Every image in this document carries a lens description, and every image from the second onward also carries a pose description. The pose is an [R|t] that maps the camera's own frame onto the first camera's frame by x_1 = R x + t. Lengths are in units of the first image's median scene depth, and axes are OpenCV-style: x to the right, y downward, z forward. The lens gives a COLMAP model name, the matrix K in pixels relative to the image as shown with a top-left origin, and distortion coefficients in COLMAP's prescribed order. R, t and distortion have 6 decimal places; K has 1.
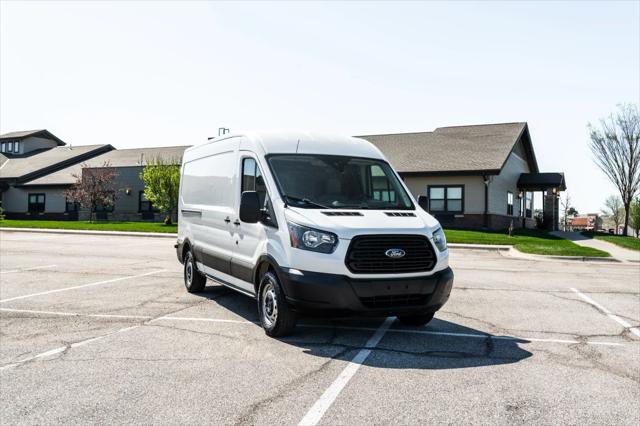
lens RADIAL K [[607.6, 0, 320.0], [0, 607.6, 213.0], [0, 0, 1]] dist [-0.004268, 0.004111]
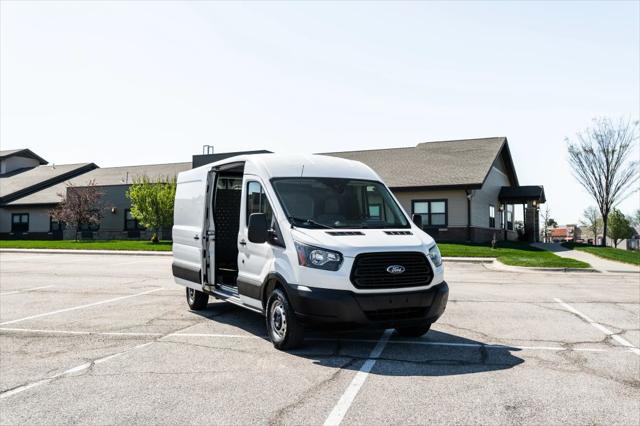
lens RADIAL K [[607.6, 0, 320.0], [0, 607.6, 213.0], [0, 0, 1]] dist [-0.004268, 0.004111]
pose [[0.999444, -0.014561, 0.029978, -0.037582], [0.015276, 0.999601, -0.023778, -0.009414], [-0.029620, 0.024222, 0.999268, -0.069022]]
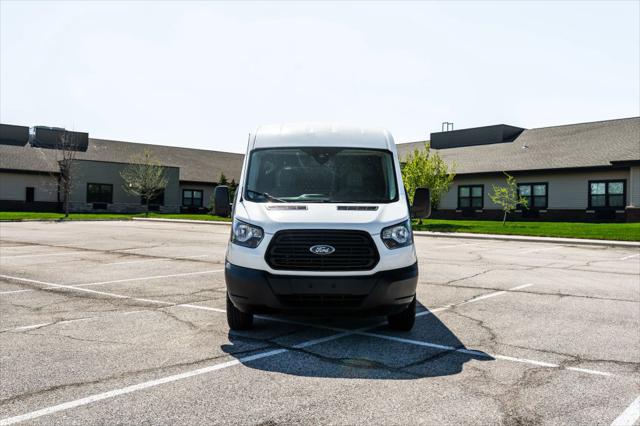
lens RADIAL K [[607.6, 0, 320.0], [0, 607.6, 213.0], [0, 0, 1]] dist [-0.004268, 0.004111]
pose [[0.910044, -0.000925, -0.414512, 0.460977], [0.003565, 0.999978, 0.005597, 0.004463], [0.414497, -0.006571, 0.910027, 0.136156]]
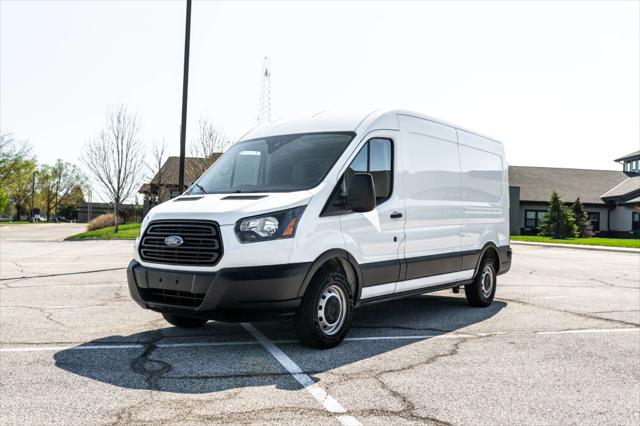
lens RADIAL K [[607.6, 0, 320.0], [0, 607.6, 213.0], [0, 0, 1]] dist [-0.004268, 0.004111]
pose [[0.485950, -0.027269, -0.873561, 0.880049], [-0.006607, 0.999370, -0.034871, 0.050498], [0.873962, 0.022718, 0.485464, 0.694605]]
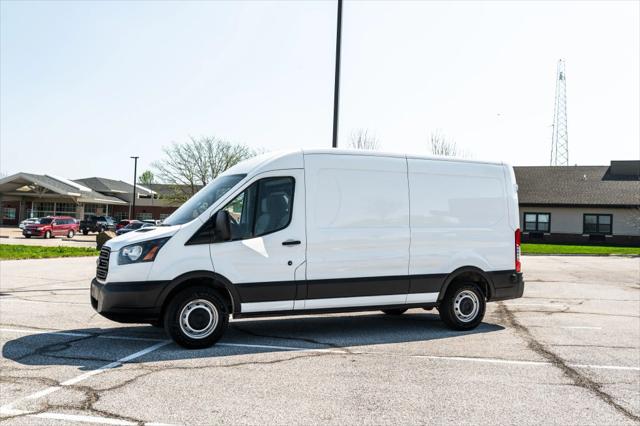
lens RADIAL K [[607.6, 0, 320.0], [0, 607.6, 213.0], [0, 0, 1]] dist [-0.004268, 0.004111]
pose [[0.020218, -0.050692, -0.998510, 1.214365], [-0.013161, 0.998614, -0.050964, 0.022480], [0.999709, 0.014171, 0.019523, 1.285325]]
